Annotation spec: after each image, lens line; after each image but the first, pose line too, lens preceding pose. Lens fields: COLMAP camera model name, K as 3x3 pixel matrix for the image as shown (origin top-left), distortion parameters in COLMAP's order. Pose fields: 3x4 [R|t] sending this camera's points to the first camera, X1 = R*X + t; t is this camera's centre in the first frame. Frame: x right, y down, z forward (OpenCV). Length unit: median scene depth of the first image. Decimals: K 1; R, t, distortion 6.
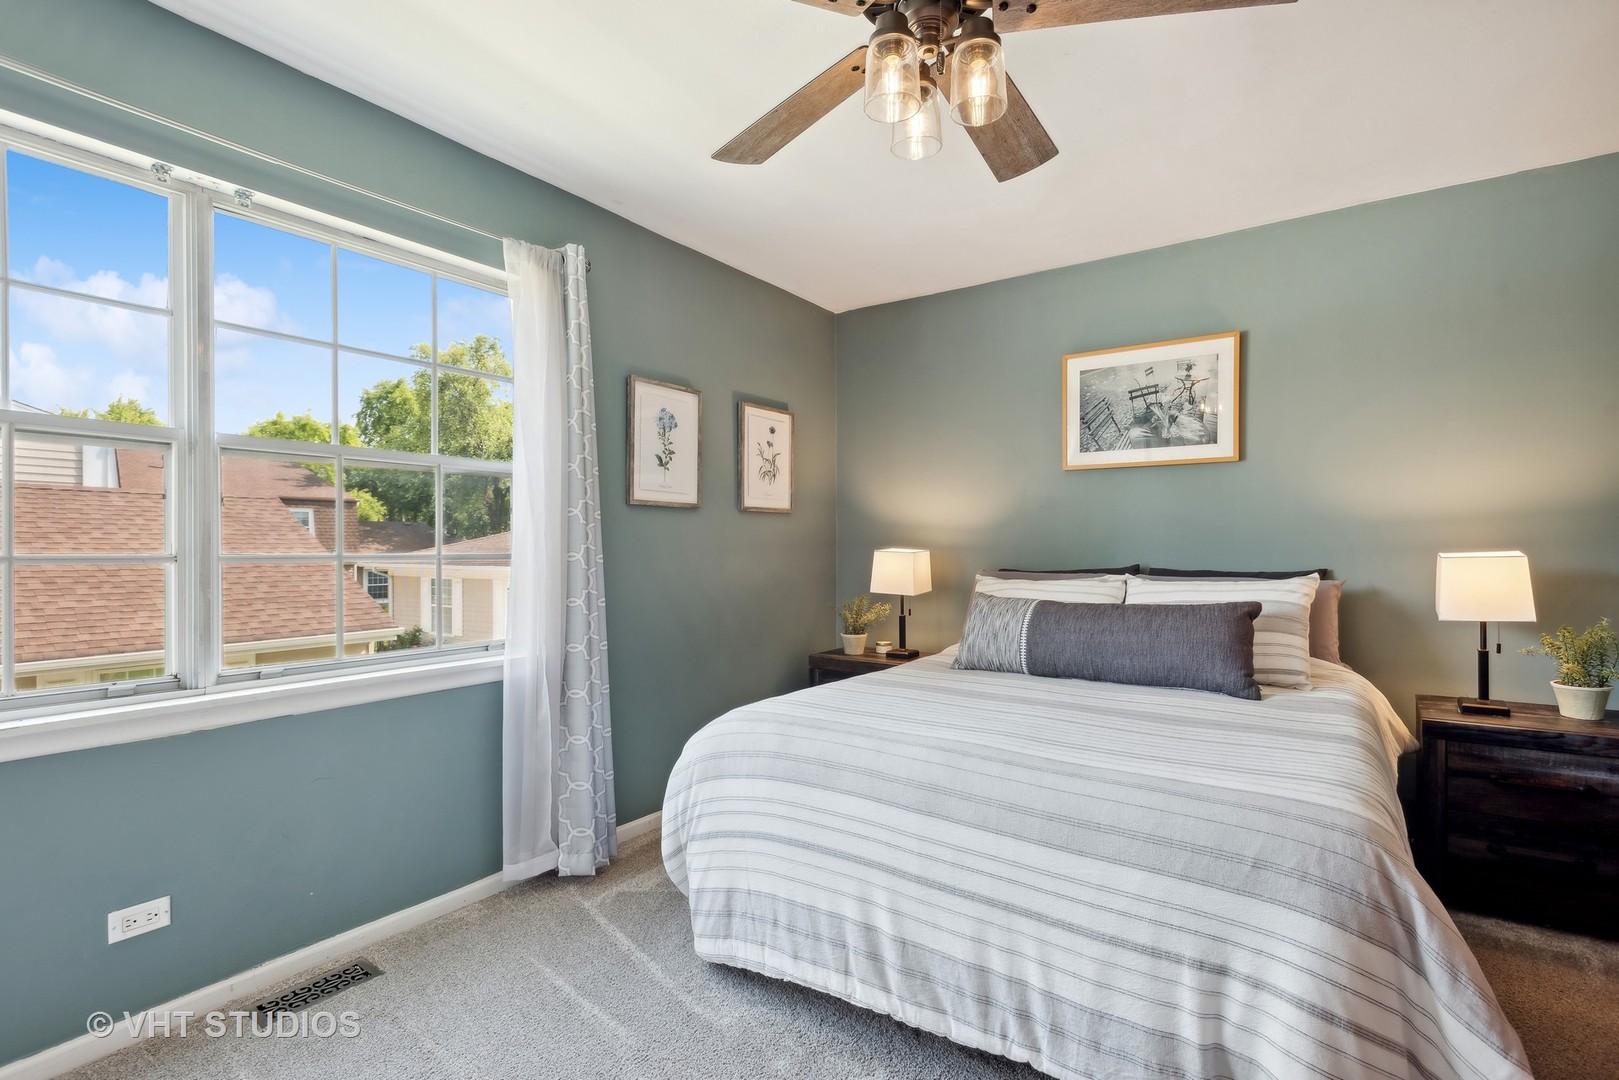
lens RADIAL K [[762.8, 0, 806.0], [0, 762.8, 548.6], [0, 0, 1]] dist [0.017187, -0.001947]
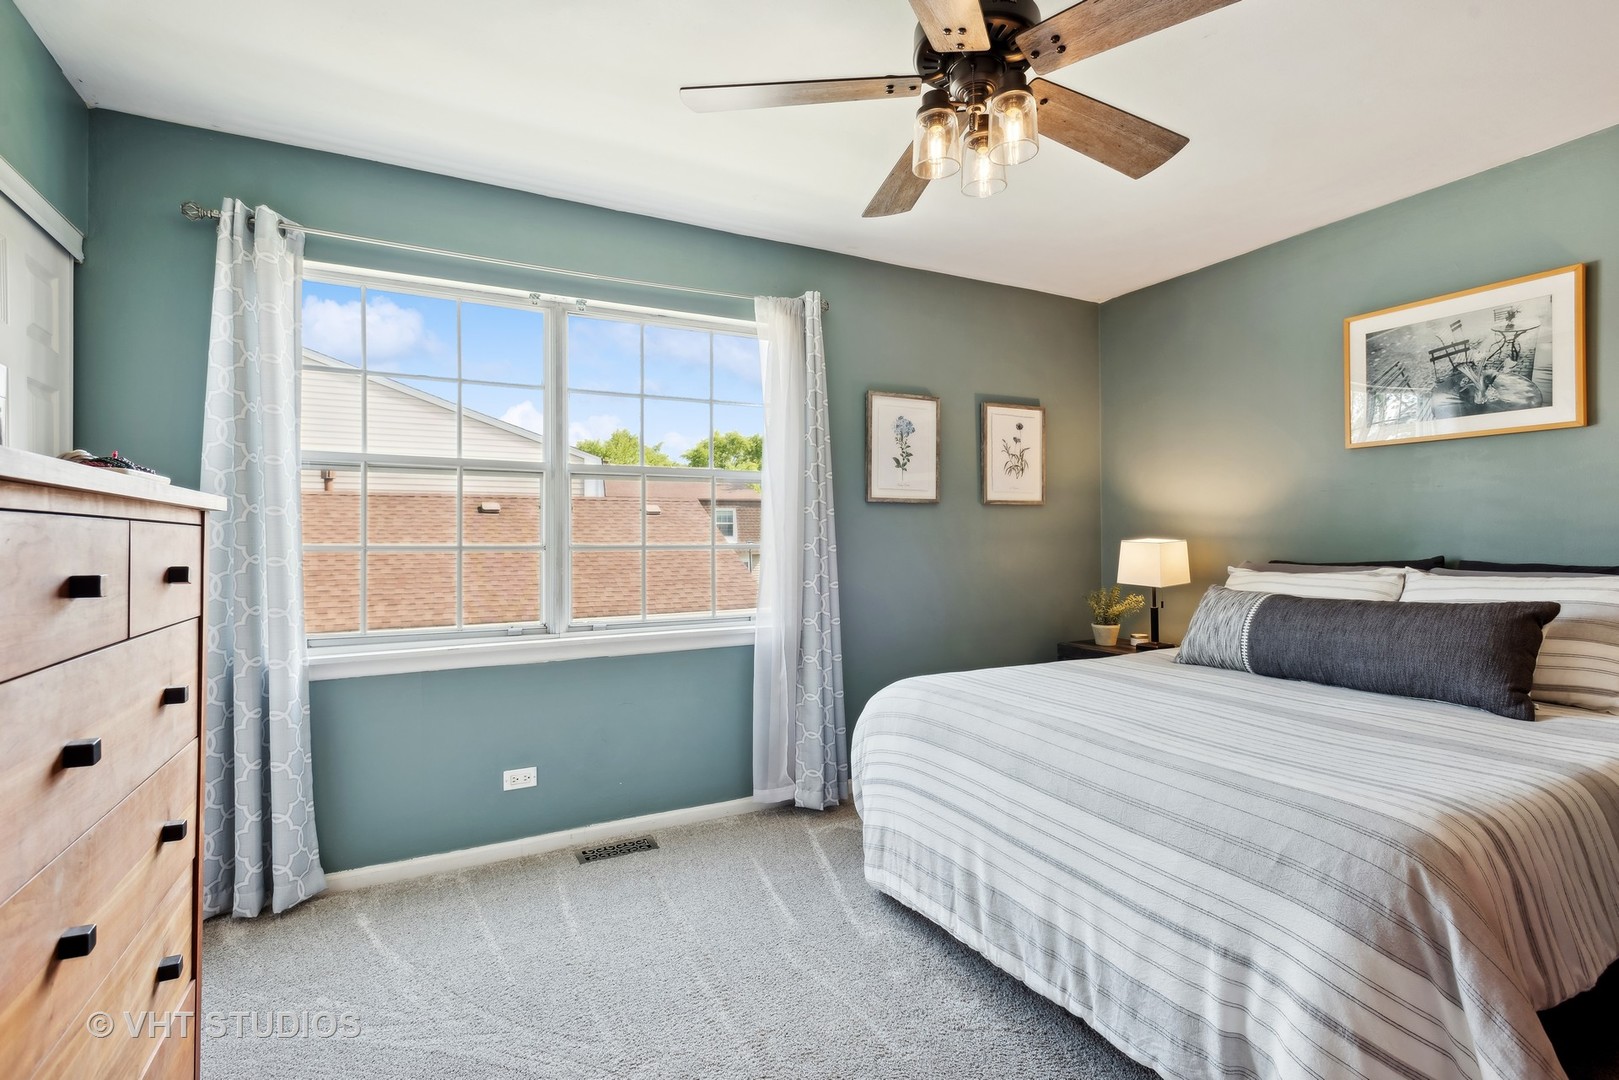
lens RADIAL K [[762.8, 0, 837.3], [0, 762.8, 531.3], [0, 0, 1]] dist [0.017187, -0.001947]
pose [[0.894563, -0.009279, -0.446845, 0.354951], [0.004342, 0.999918, -0.012070, 0.000967], [0.446921, 0.008857, 0.894530, -0.089243]]
